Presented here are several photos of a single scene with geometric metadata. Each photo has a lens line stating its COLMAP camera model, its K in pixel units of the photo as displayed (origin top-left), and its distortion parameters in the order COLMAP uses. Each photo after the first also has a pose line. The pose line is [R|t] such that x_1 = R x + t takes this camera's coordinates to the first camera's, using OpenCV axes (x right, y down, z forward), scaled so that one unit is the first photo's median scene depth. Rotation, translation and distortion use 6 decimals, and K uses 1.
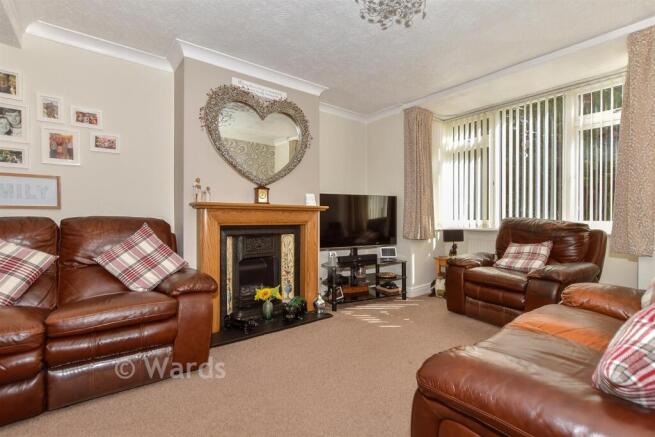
lens RADIAL K [[307.0, 0, 326.7], [0, 307.0, 216.5], [0, 0, 1]] dist [-0.000977, 0.000127]
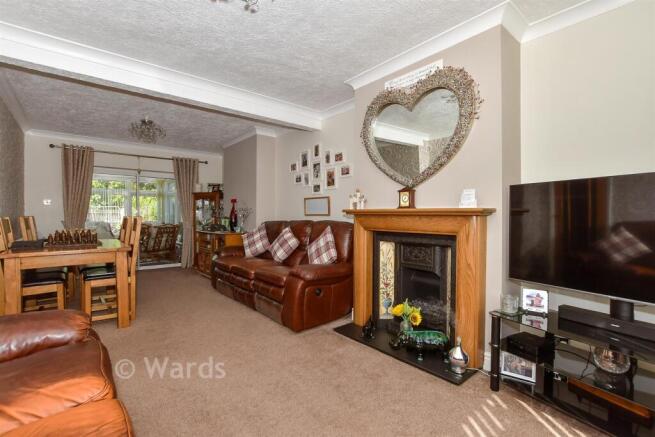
lens RADIAL K [[307.0, 0, 326.7], [0, 307.0, 219.4], [0, 0, 1]] dist [-0.000977, 0.000127]
pose [[0.046246, 0.001116, -0.998929, 0.659498], [-0.018292, 0.999833, 0.000271, -0.005245], [0.998763, 0.018260, 0.046258, 0.742720]]
